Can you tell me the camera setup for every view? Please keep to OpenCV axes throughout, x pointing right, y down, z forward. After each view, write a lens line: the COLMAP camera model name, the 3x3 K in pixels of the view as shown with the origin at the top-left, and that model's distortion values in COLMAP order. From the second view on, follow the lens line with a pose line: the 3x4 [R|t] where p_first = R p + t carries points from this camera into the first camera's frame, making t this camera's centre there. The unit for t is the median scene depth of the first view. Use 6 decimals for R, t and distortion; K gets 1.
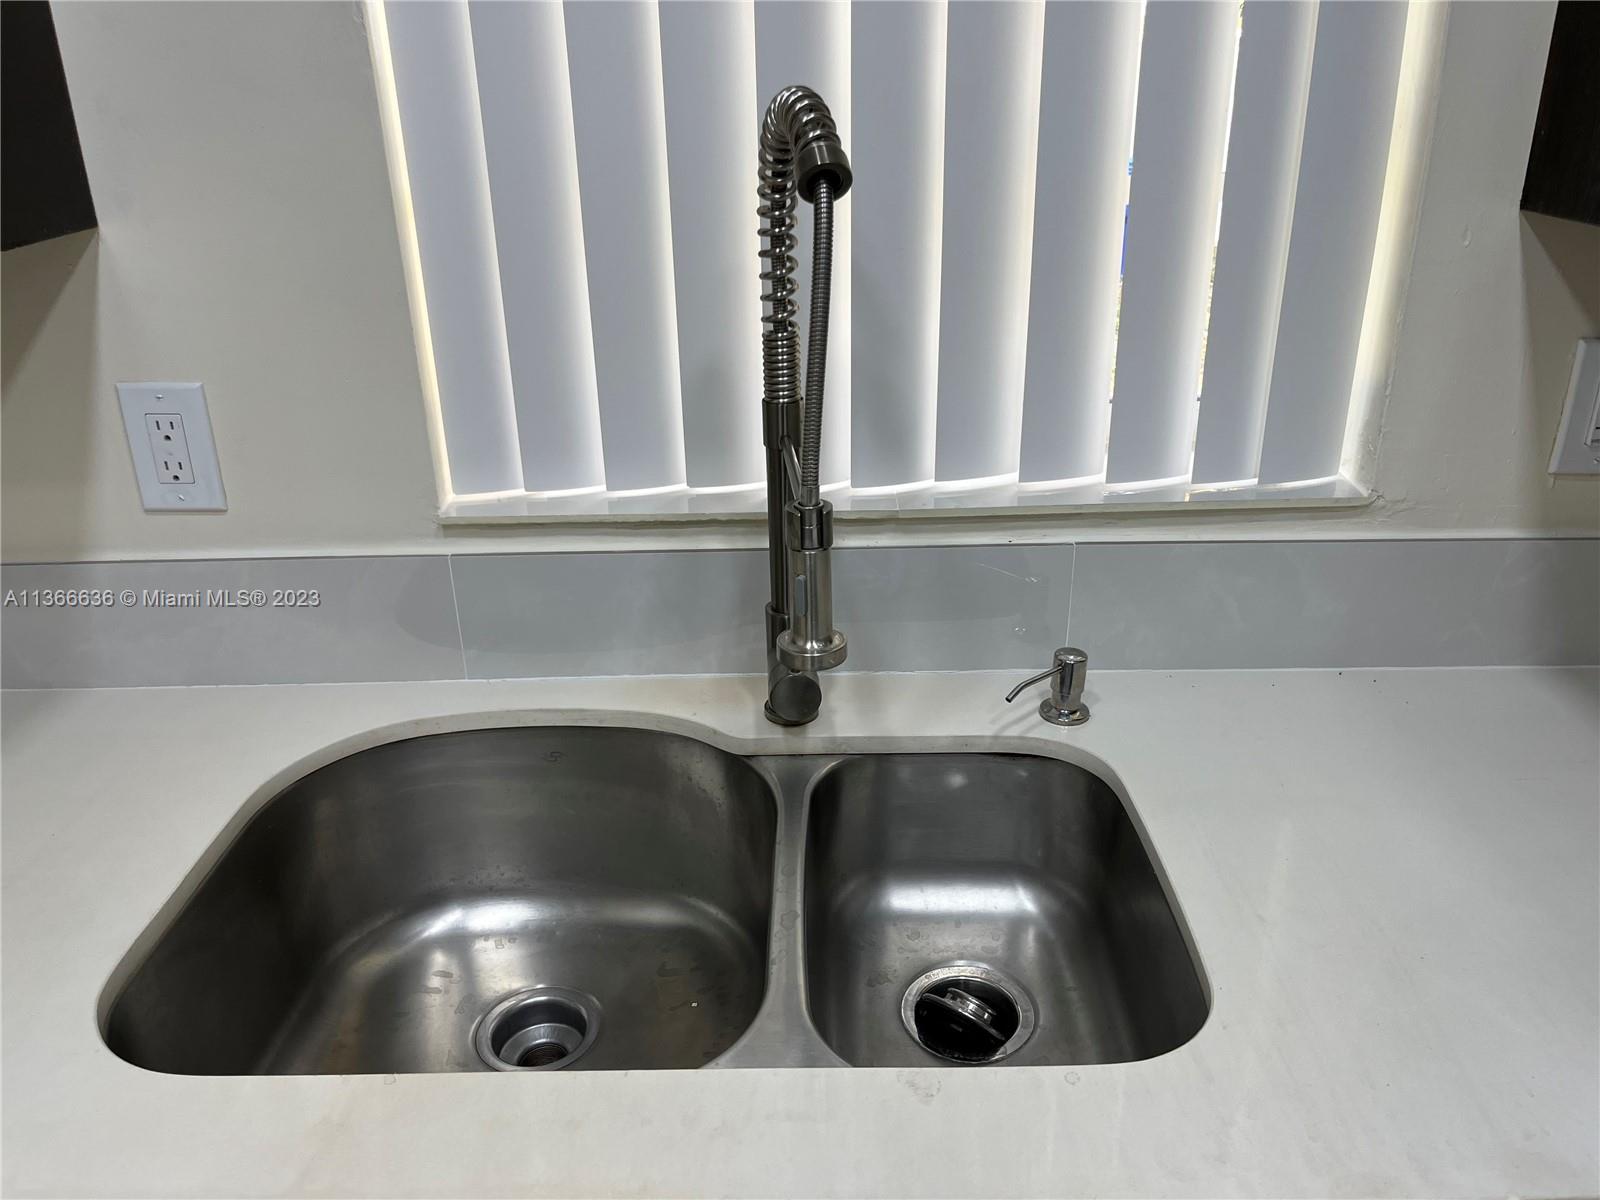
lens RADIAL K [[1222.4, 0, 798.9], [0, 1222.4, 625.3], [0, 0, 1]] dist [0.050174, -0.063240]
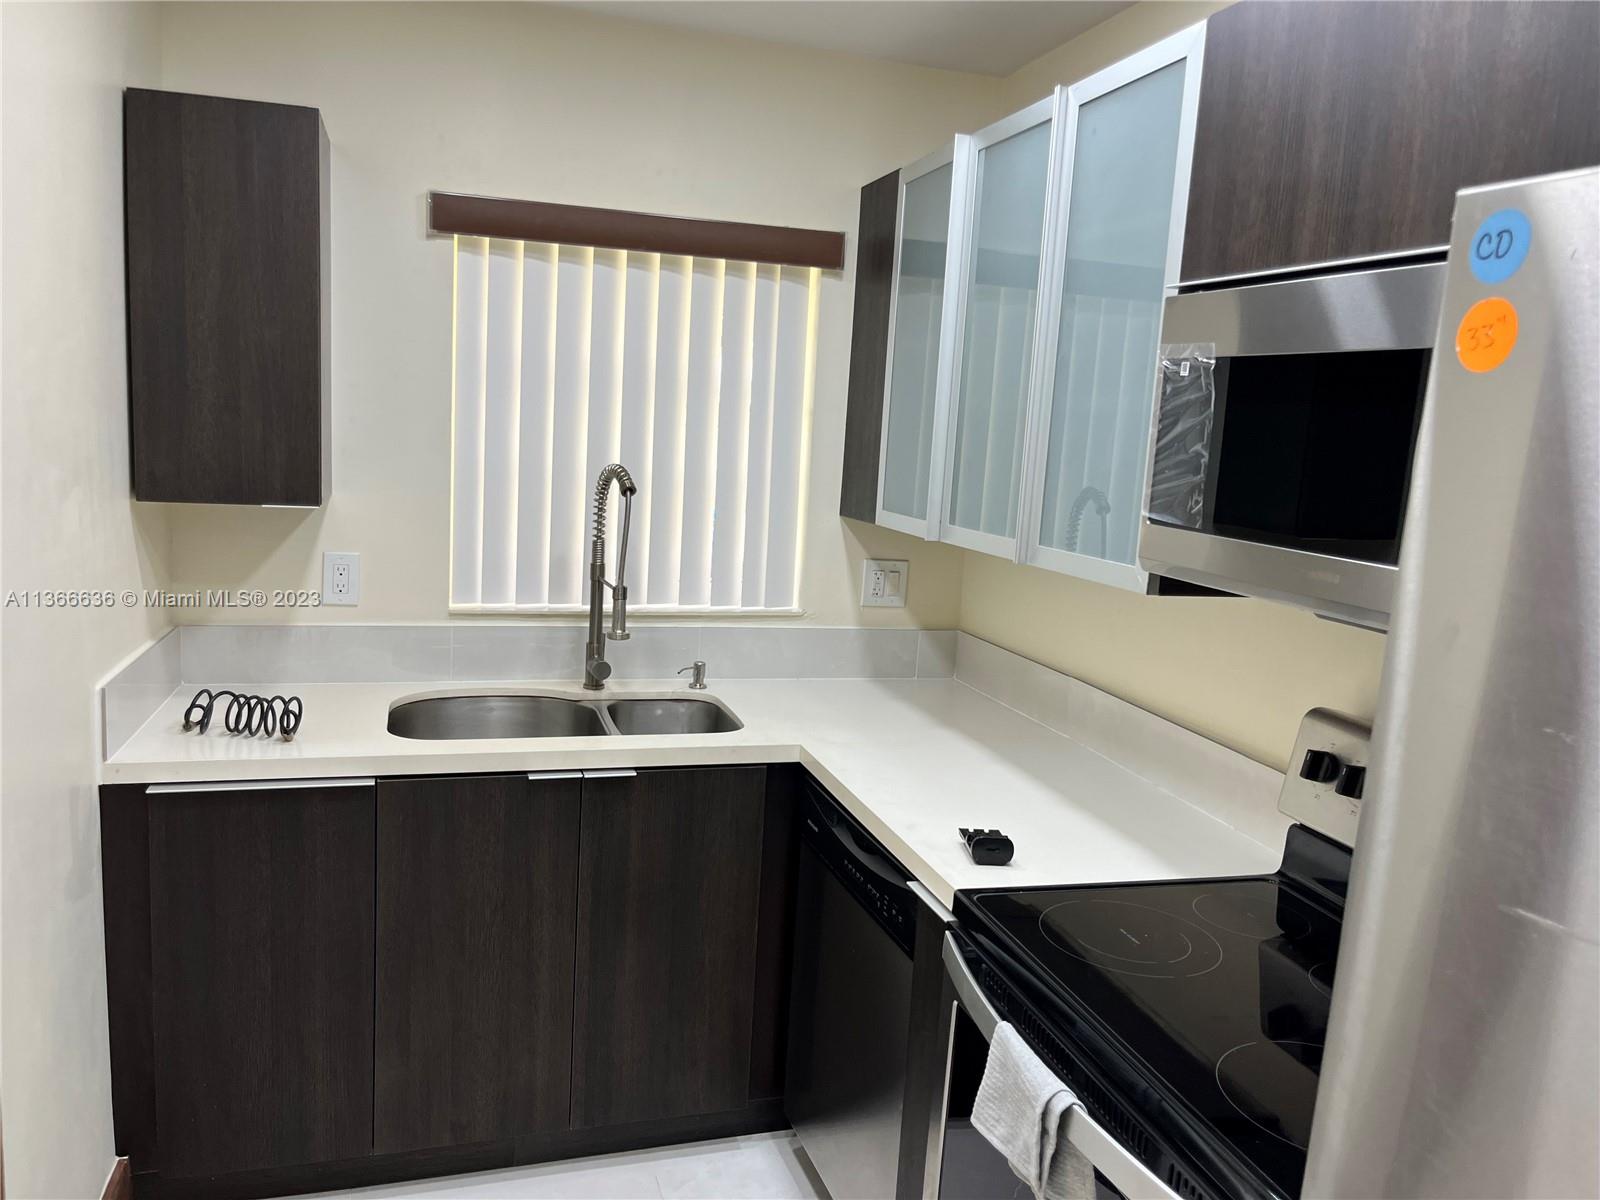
lens RADIAL K [[1220.7, 0, 792.2], [0, 1220.7, 618.8], [0, 0, 1]] dist [0.043020, -0.064333]
pose [[0.952619, 0.029702, 0.302712, -0.384201], [0.050744, 0.965754, -0.254449, 0.597600], [-0.299903, 0.257754, 0.918488, -1.488997]]
